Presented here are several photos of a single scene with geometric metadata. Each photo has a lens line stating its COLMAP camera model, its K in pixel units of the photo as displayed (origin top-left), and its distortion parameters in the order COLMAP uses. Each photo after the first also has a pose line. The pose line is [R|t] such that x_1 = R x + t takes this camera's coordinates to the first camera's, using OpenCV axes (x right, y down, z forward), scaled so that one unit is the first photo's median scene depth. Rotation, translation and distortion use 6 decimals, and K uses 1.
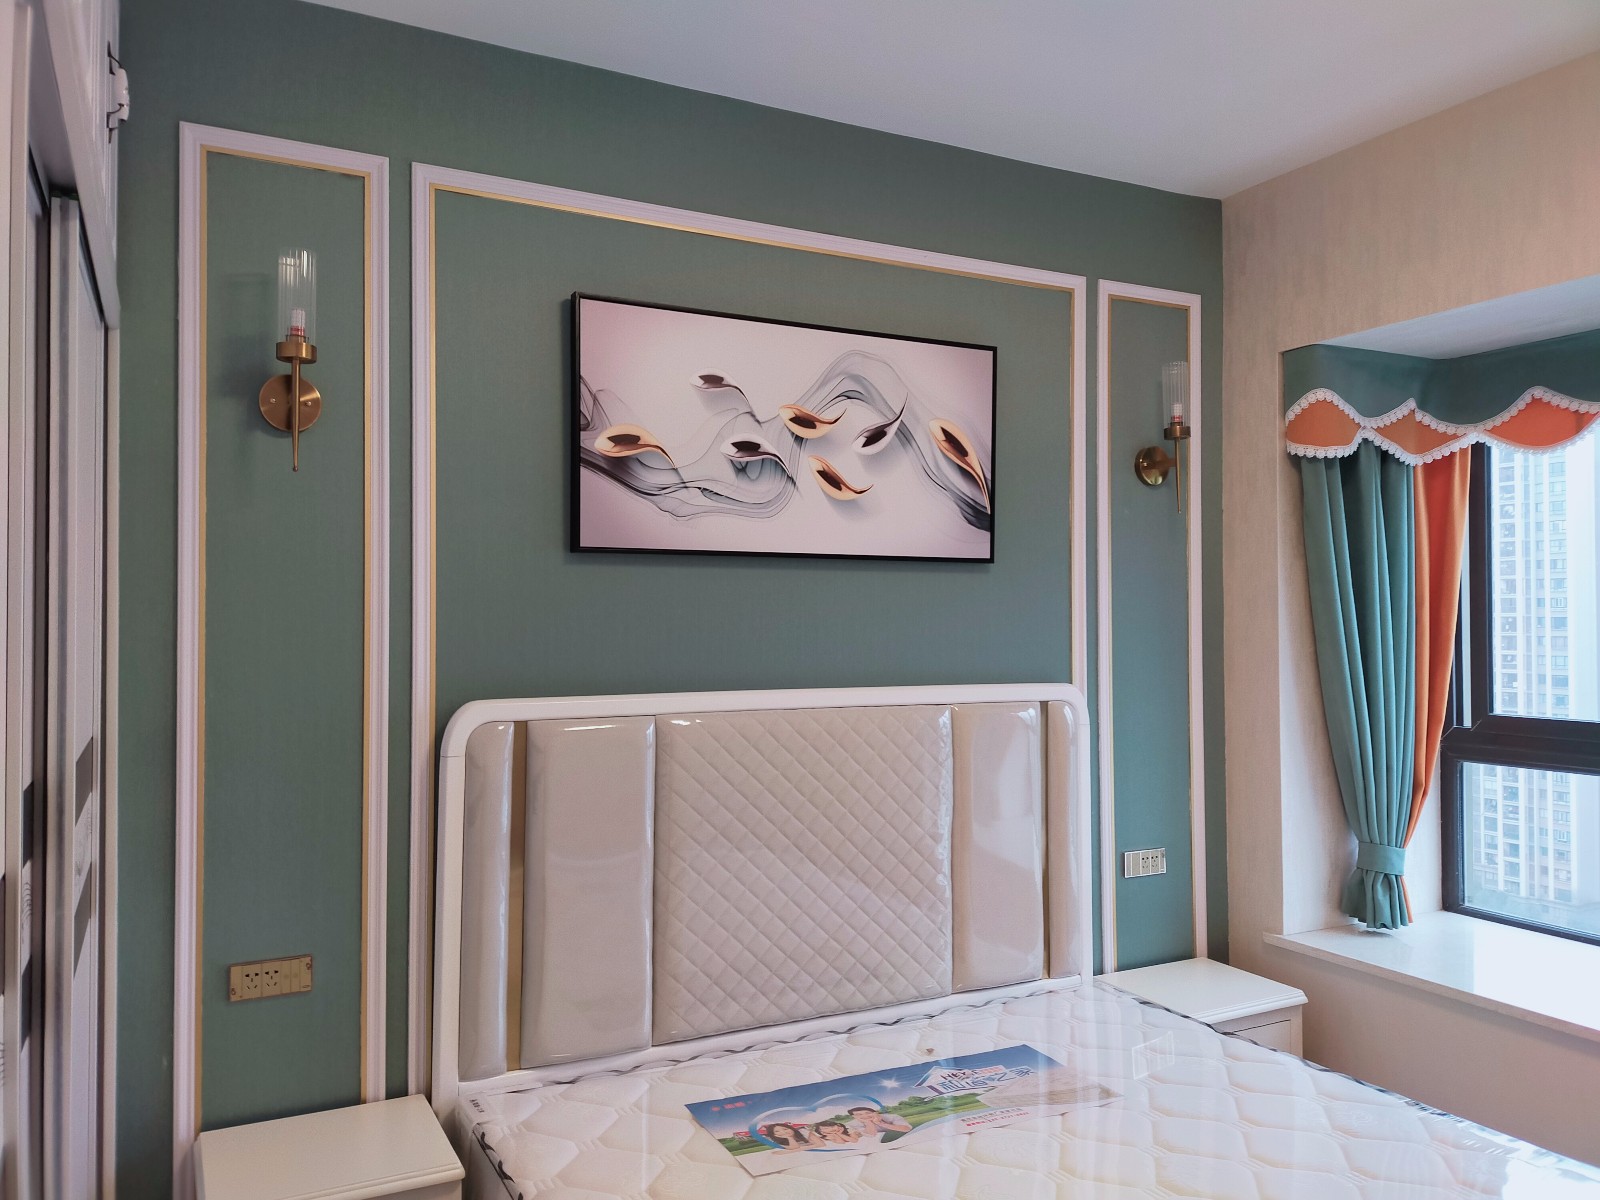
lens RADIAL K [[1177.6, 0, 800.0], [0, 1177.6, 600.0], [0, 0, 1]] dist [0.133629, -0.244572]
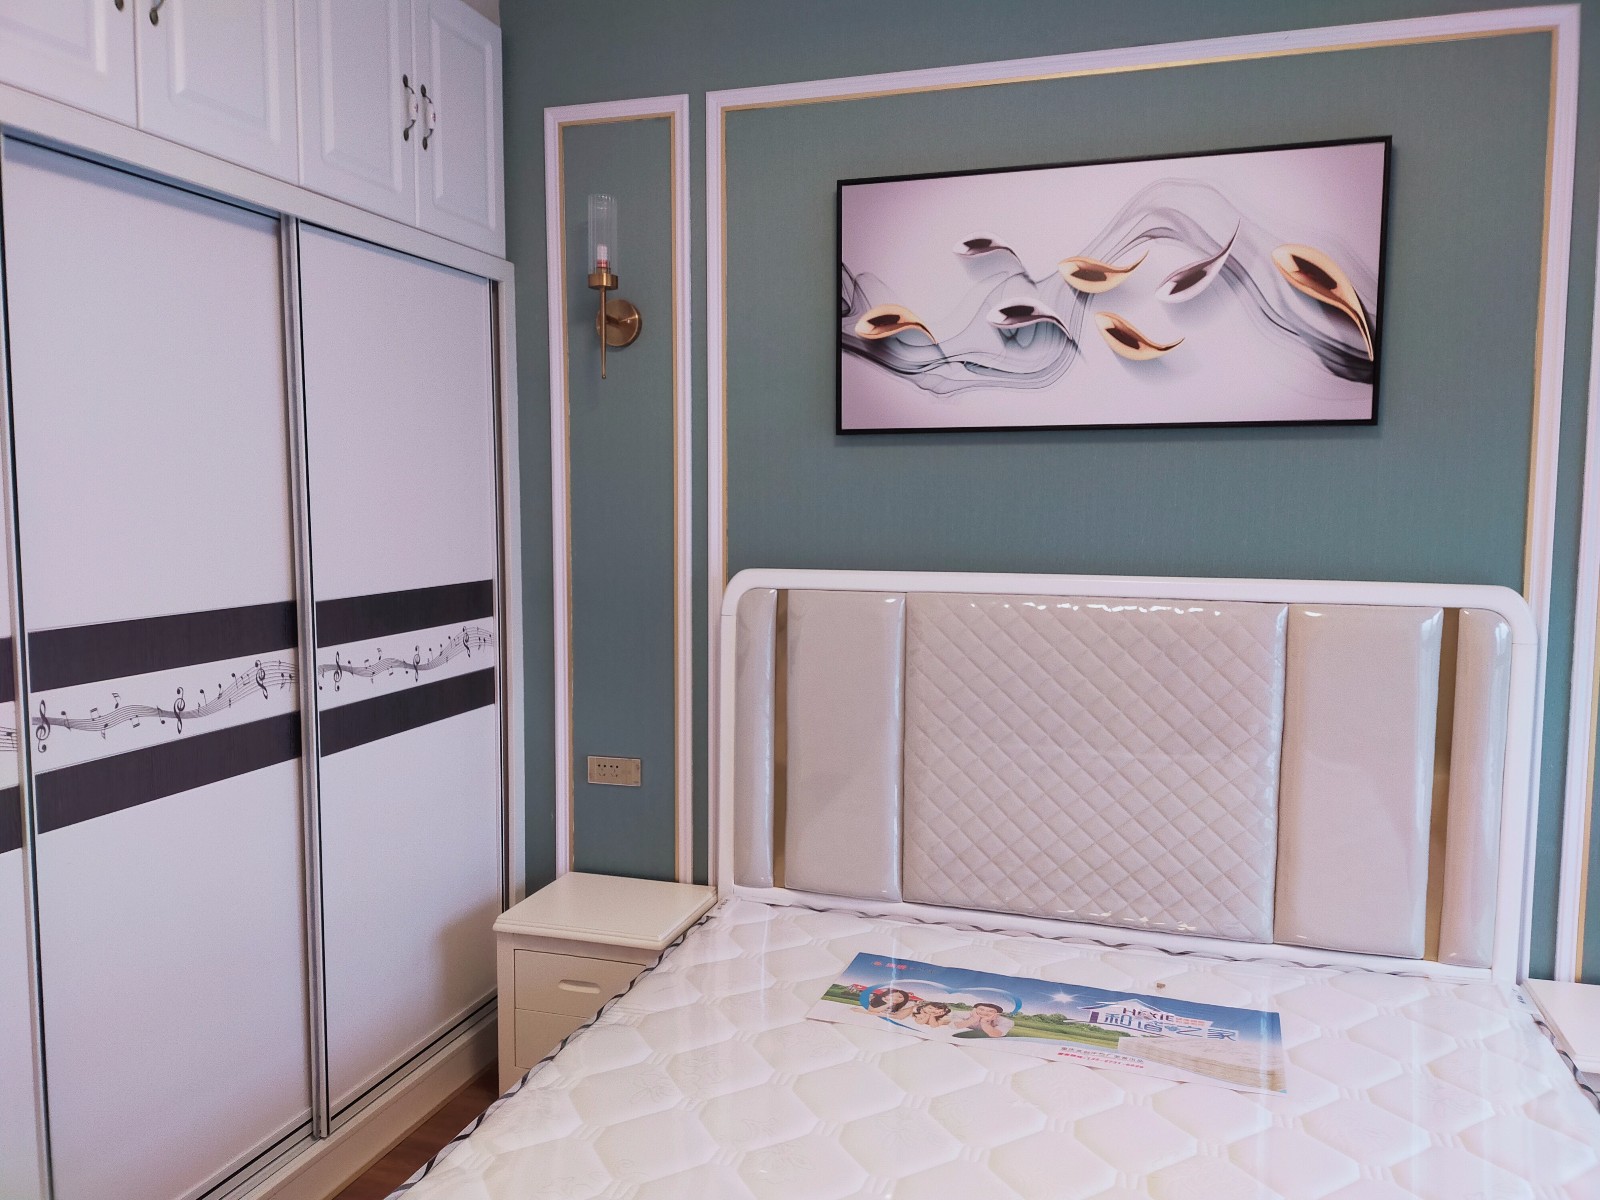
lens RADIAL K [[1177.6, 0, 800.0], [0, 1177.6, 600.0], [0, 0, 1]] dist [0.133629, -0.244572]
pose [[0.714072, 0.062002, -0.697321, 0.503925], [0.007693, 0.995315, 0.096376, 0.004620], [0.700030, -0.074184, 0.710250, 0.197945]]
